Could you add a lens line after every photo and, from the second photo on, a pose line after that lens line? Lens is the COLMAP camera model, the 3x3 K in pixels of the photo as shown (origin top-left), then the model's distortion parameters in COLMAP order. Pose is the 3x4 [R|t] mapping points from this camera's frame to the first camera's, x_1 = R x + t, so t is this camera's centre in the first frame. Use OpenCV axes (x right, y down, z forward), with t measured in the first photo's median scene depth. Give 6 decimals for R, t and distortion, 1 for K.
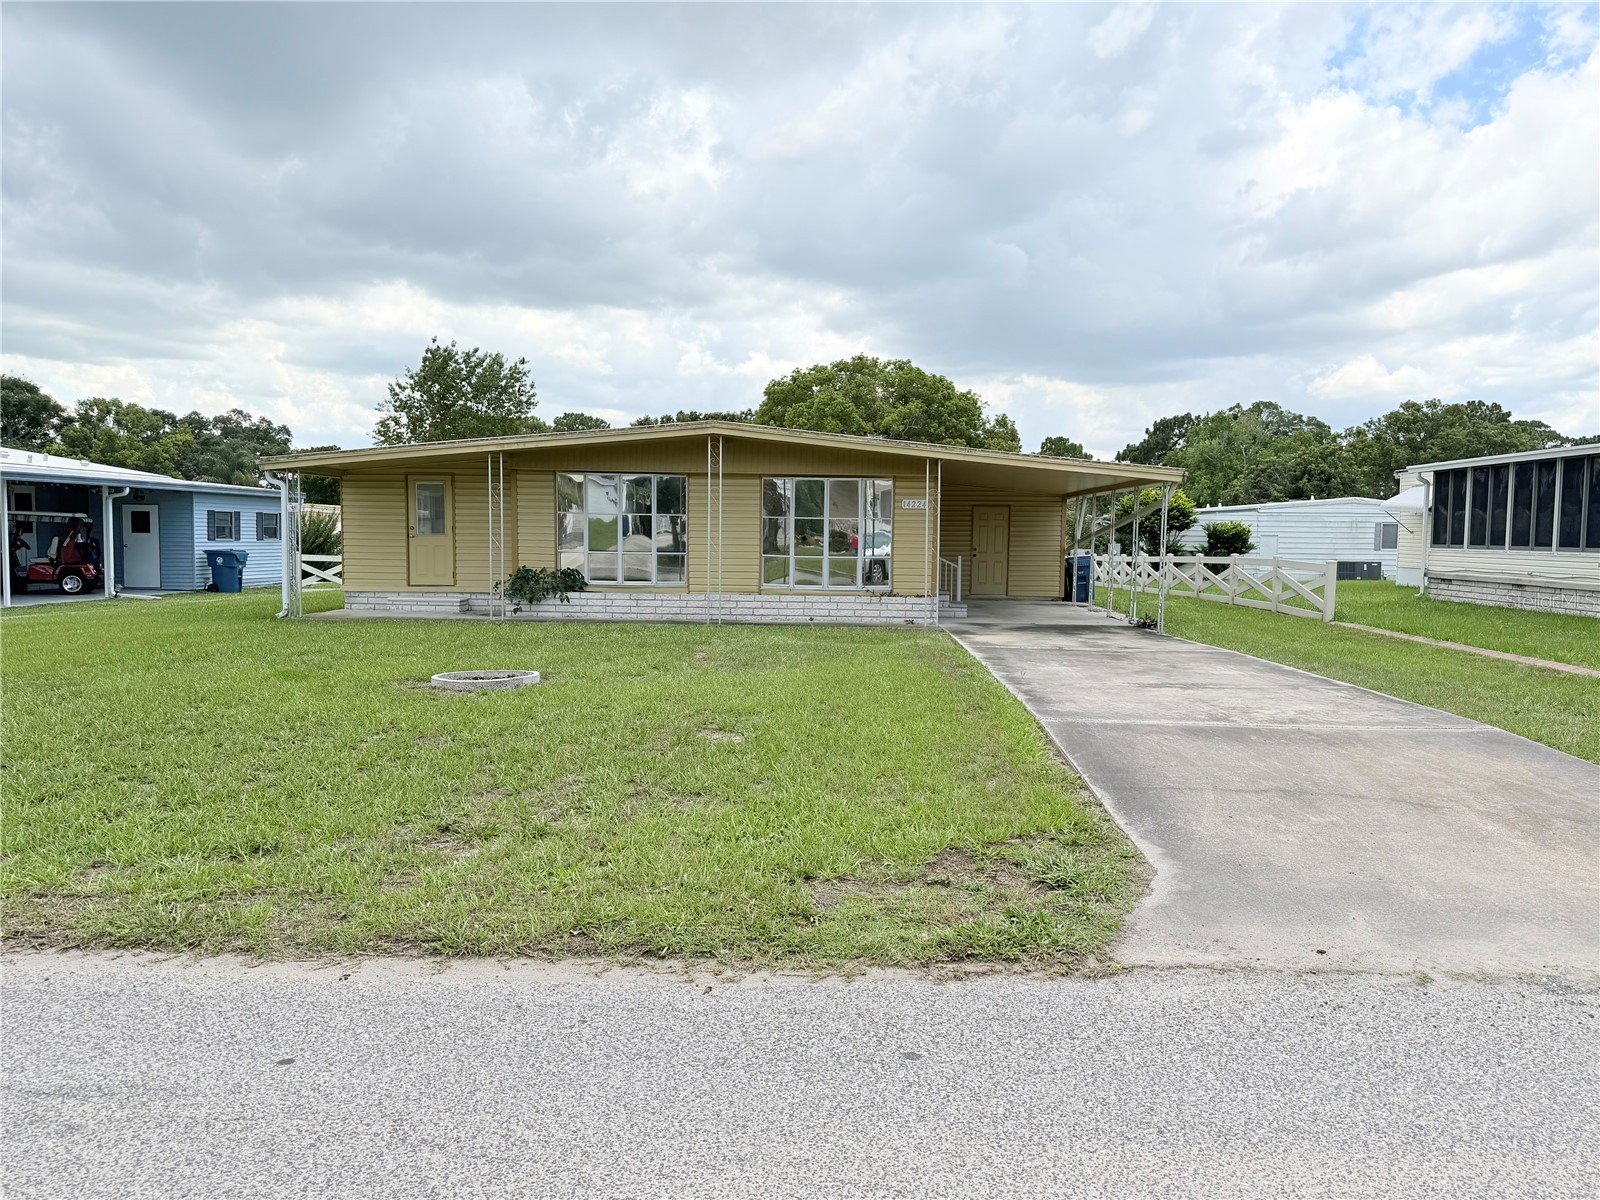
lens RADIAL K [[1123.0, 0, 816.0], [0, 1123.0, 588.9], [0, 0, 1]] dist [0.039359, -0.047864]
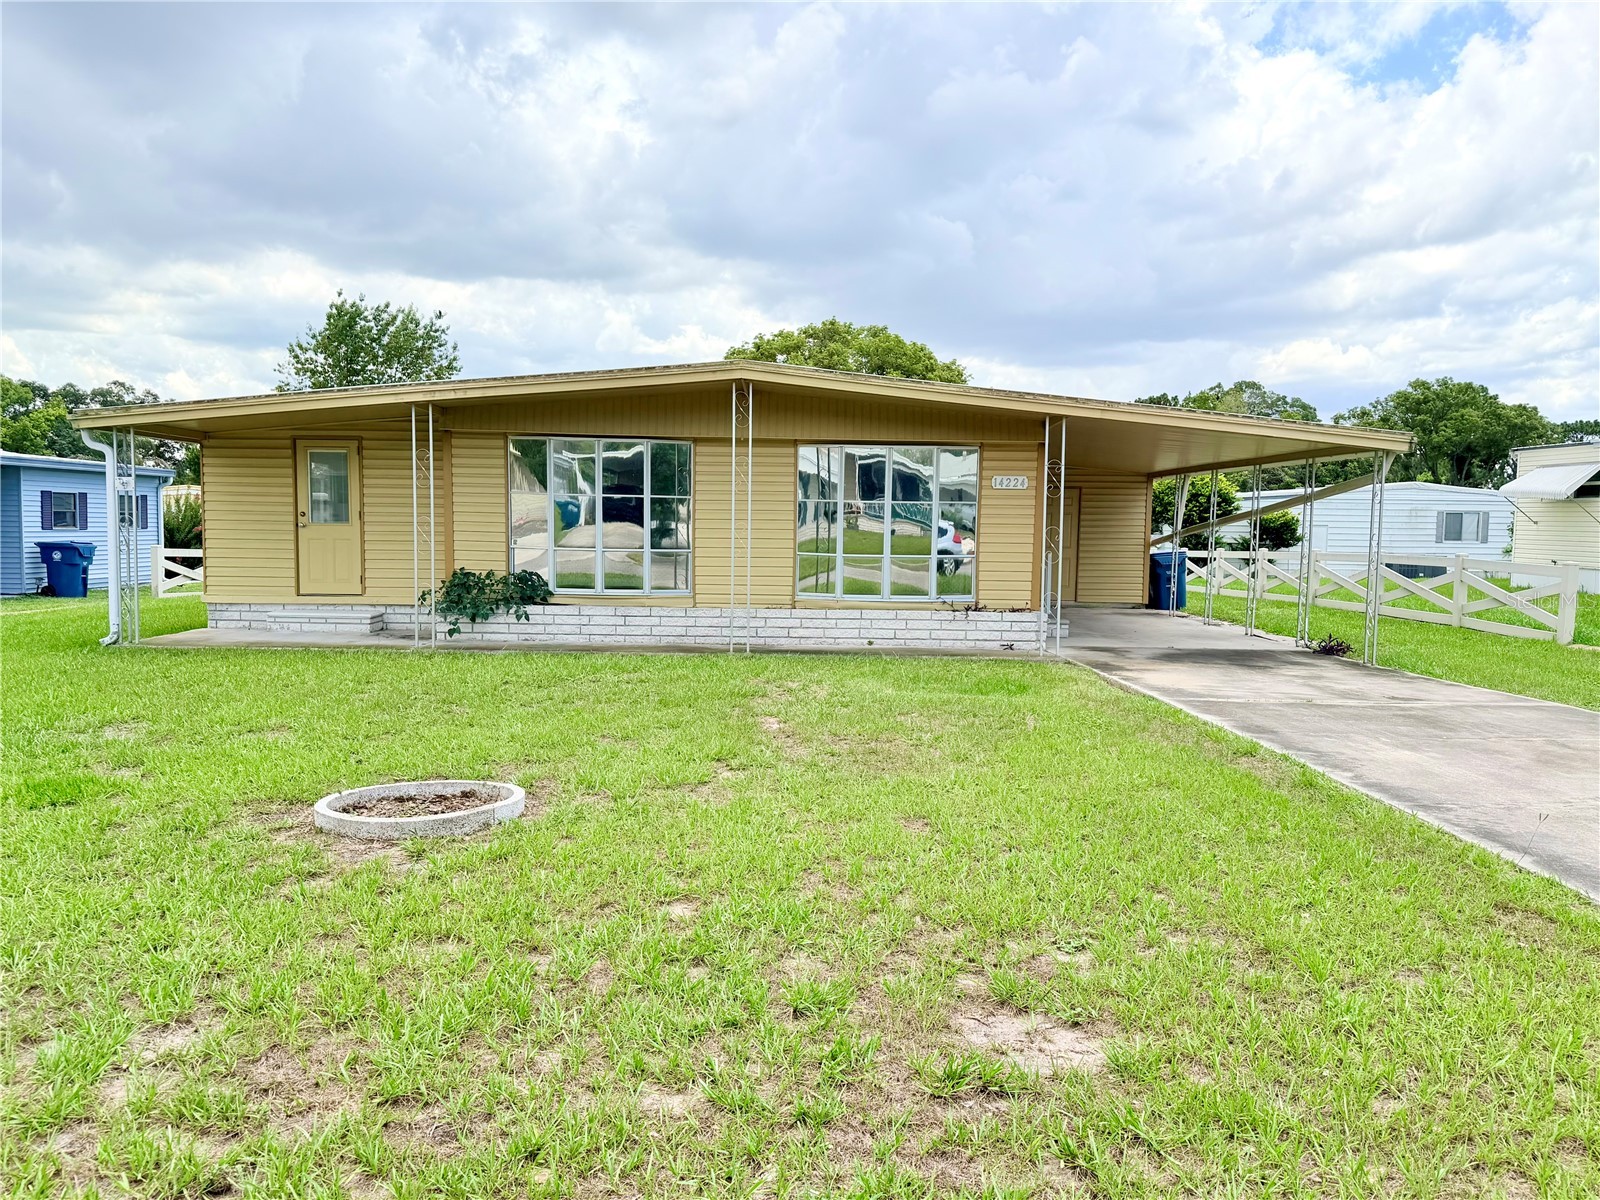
lens RADIAL K [[1153.0, 0, 793.7], [0, 1153.0, 605.8], [0, 0, 1]] dist [0.019258, -0.016019]
pose [[0.999034, -0.000733, 0.043930, -0.059484], [-0.000318, 0.999714, 0.023908, -0.010057], [-0.043935, -0.023899, 0.998748, 0.189181]]
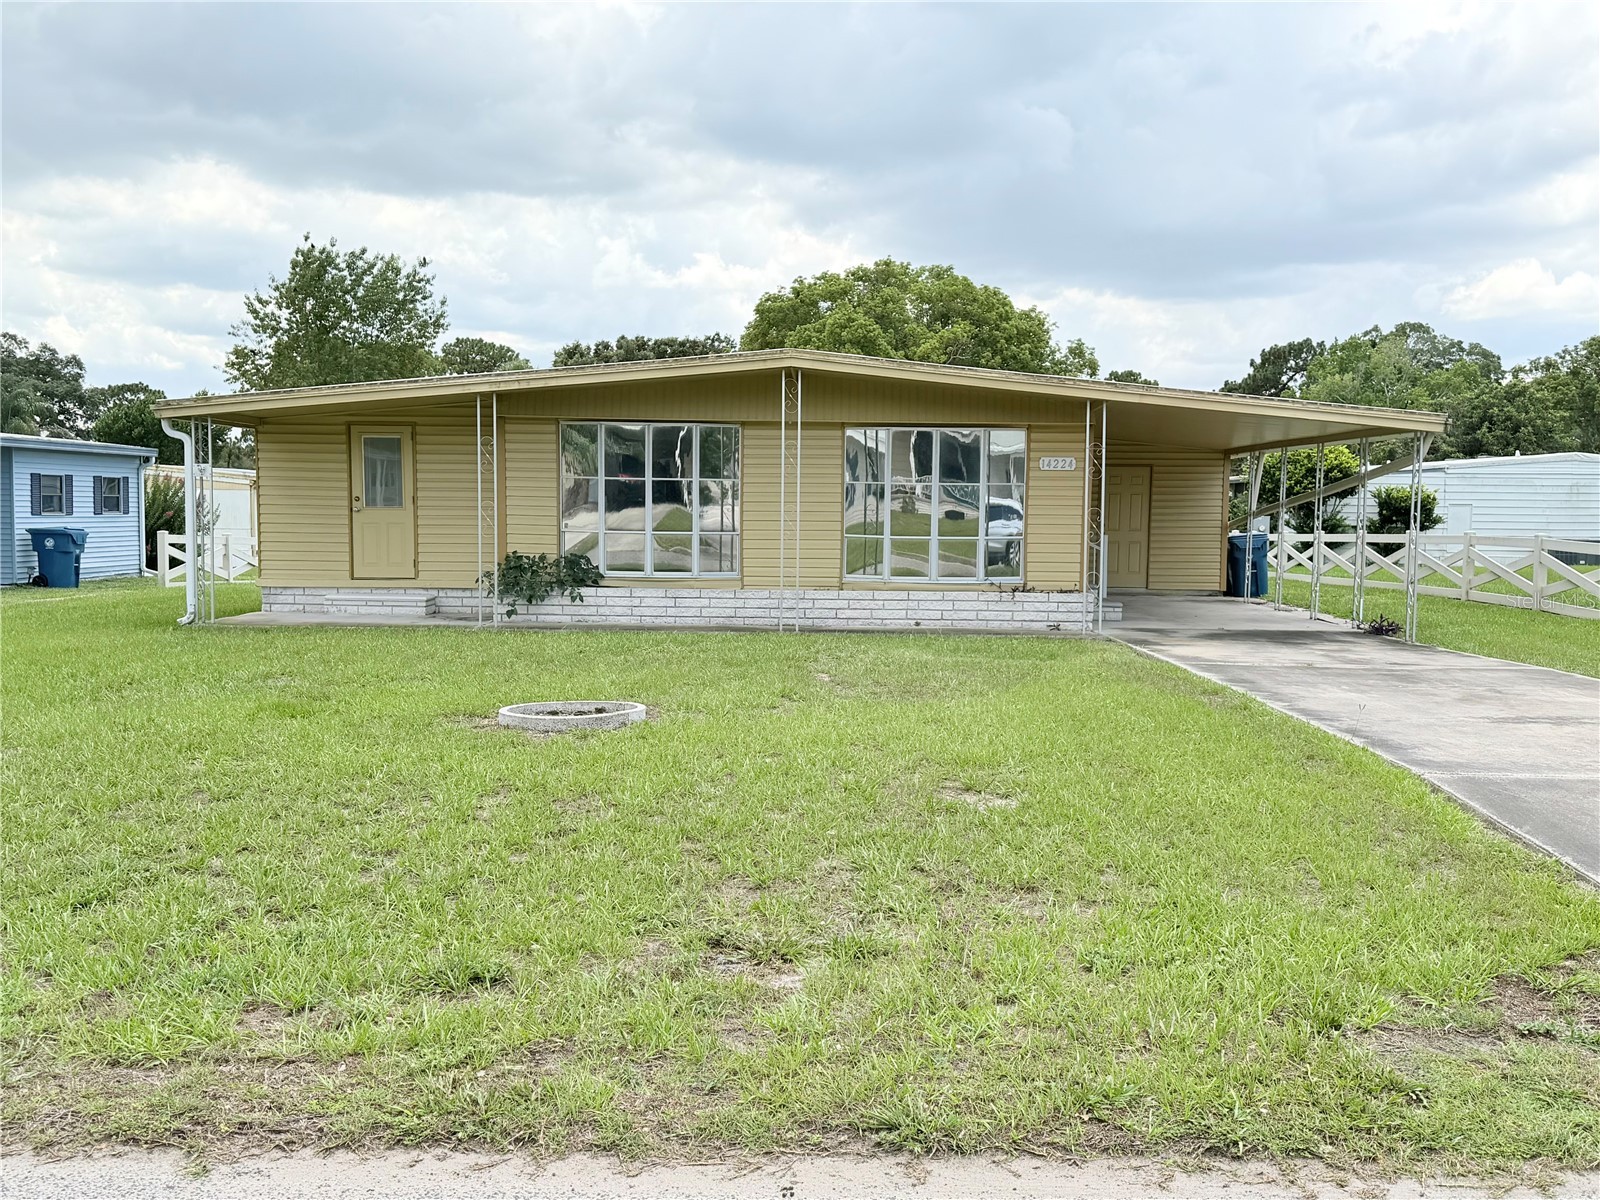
lens RADIAL K [[1516.5, 0, 797.5], [0, 1516.5, 601.3], [0, 0, 1]] dist [0.031942, 0.000000]
pose [[0.999866, -0.002996, 0.016079, -0.067860], [0.002736, 0.999865, 0.016215, -0.002560], [-0.016126, -0.016169, 0.999739, 0.018570]]
